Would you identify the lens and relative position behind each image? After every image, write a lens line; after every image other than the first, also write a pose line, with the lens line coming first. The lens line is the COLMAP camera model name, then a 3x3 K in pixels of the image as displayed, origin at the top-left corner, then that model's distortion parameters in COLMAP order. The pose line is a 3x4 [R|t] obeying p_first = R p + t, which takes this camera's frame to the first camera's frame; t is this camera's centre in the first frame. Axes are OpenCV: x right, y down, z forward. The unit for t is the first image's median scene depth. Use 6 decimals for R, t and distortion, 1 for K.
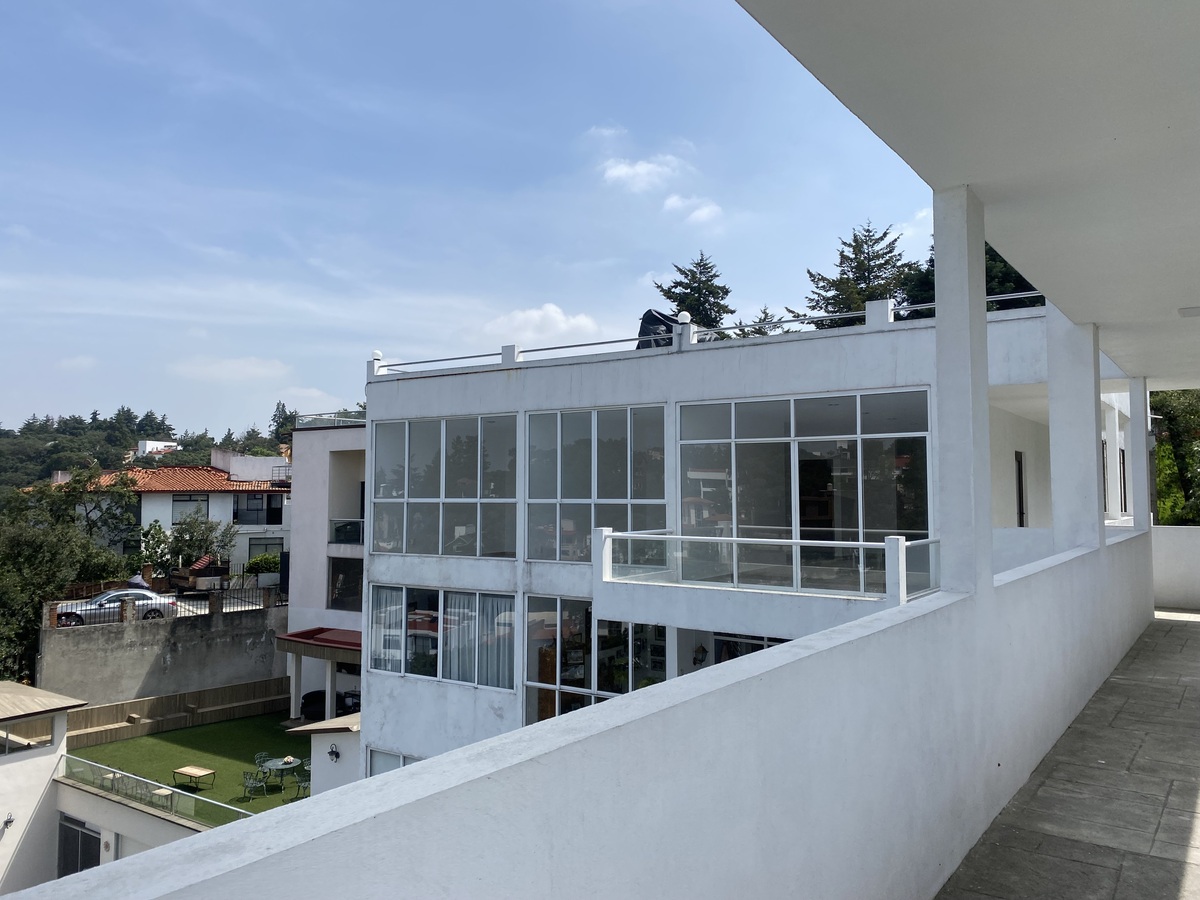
lens RADIAL K [[908.8, 0, 597.4], [0, 908.8, 450.0], [0, 0, 1]] dist [0.057089, -0.075535]
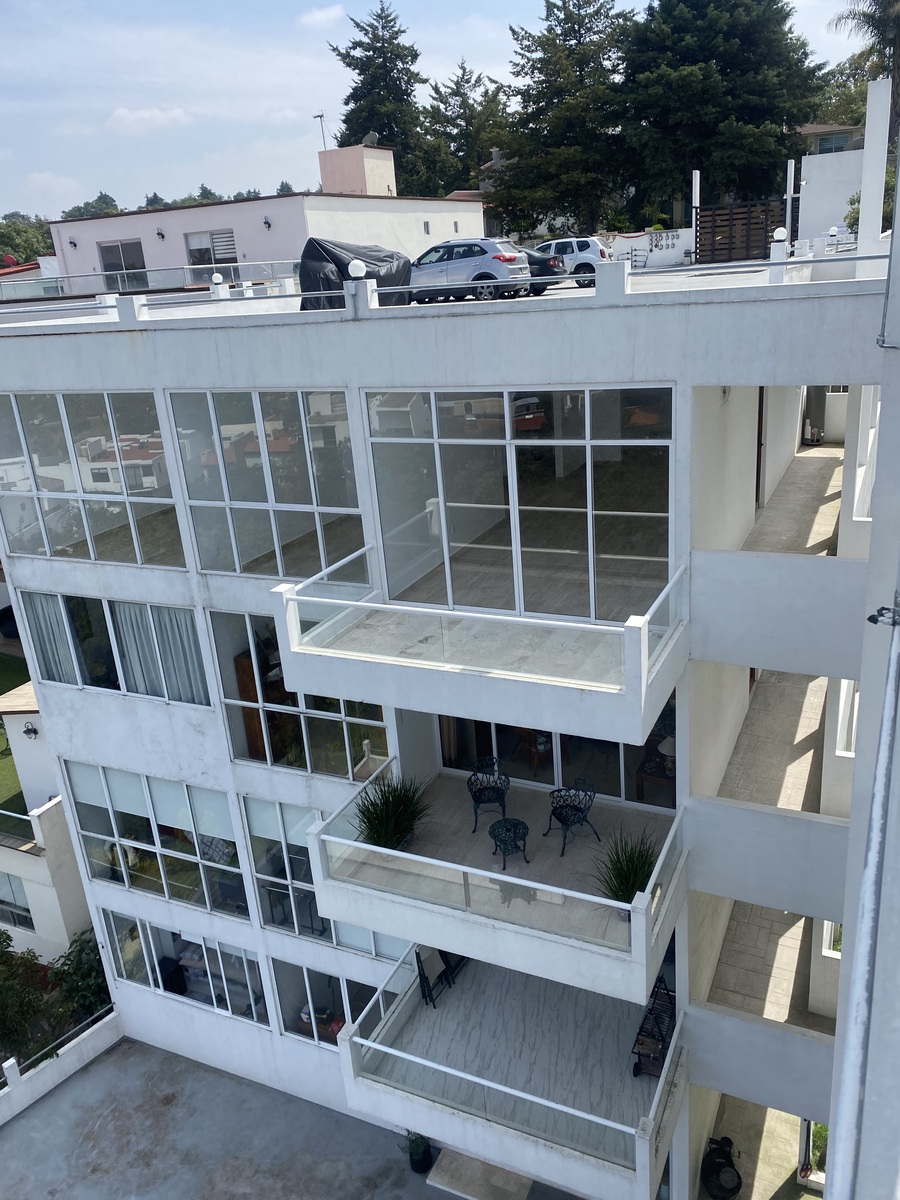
lens RADIAL K [[908.8, 0, 463.1], [0, 908.8, 578.1], [0, 0, 1]] dist [0.057089, -0.075535]
pose [[0.983041, -0.123907, 0.135197, 0.039357], [0.065368, 0.925544, 0.372954, -0.150888], [-0.171342, -0.357792, 0.917947, 0.173465]]
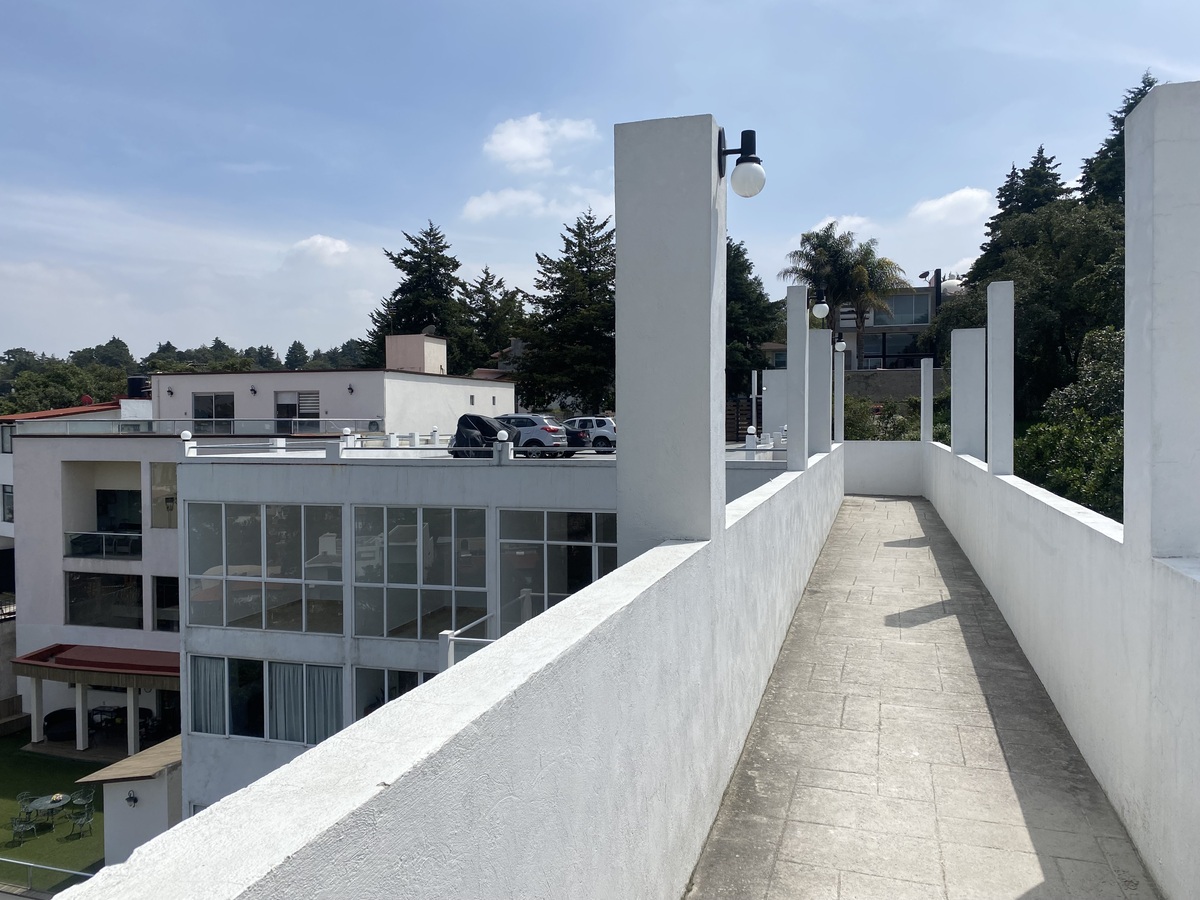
lens RADIAL K [[908.8, 0, 590.4], [0, 908.8, 447.1], [0, 0, 1]] dist [0.057089, -0.075535]
pose [[0.951158, -0.014333, 0.308370, -0.132395], [-0.009590, 0.997067, 0.075927, -0.181496], [-0.308554, -0.075176, 0.948232, -0.136114]]
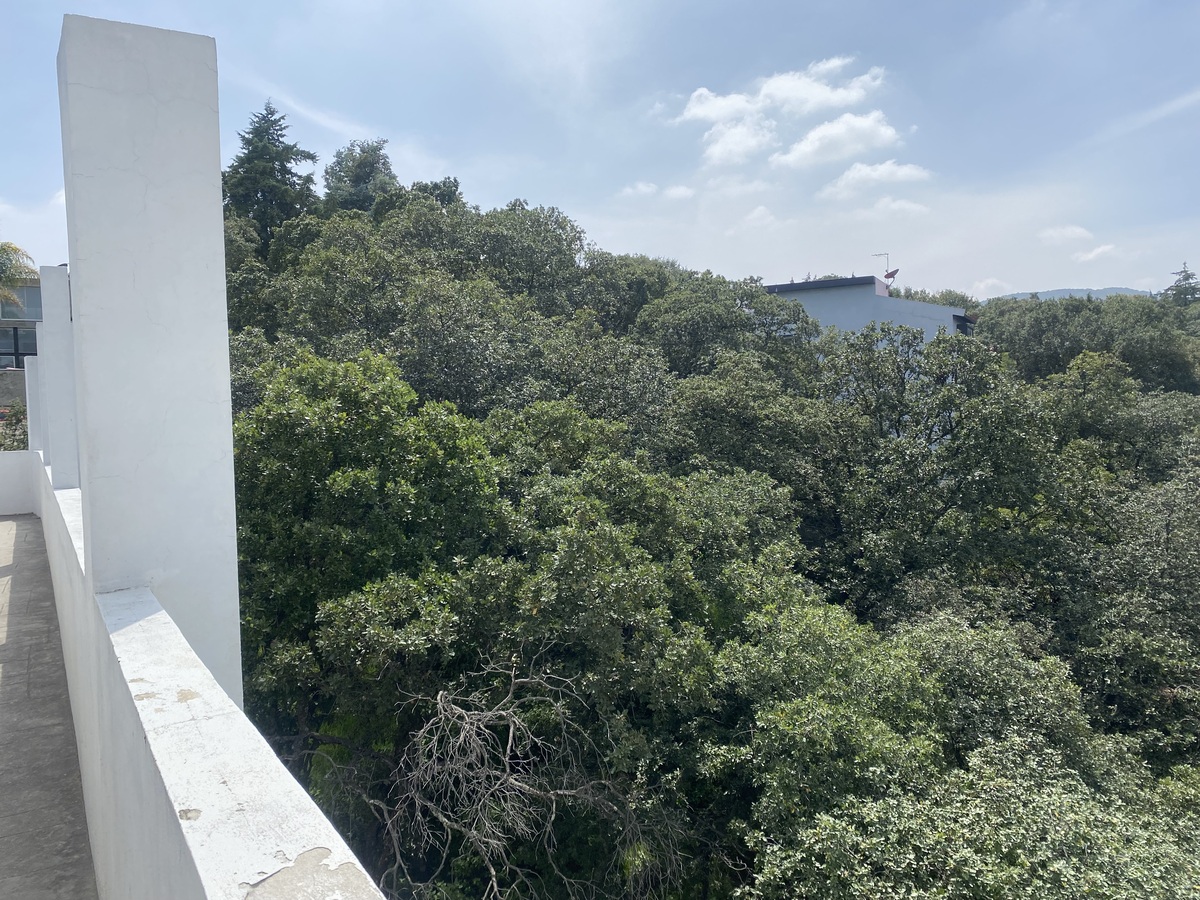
lens RADIAL K [[908.8, 0, 580.4], [0, 908.8, 446.0], [0, 0, 1]] dist [0.057089, -0.075535]
pose [[0.397592, -0.053964, 0.915974, -0.075016], [-0.011094, 0.997913, 0.063607, -0.181540], [-0.917495, -0.035452, 0.396164, -0.130904]]
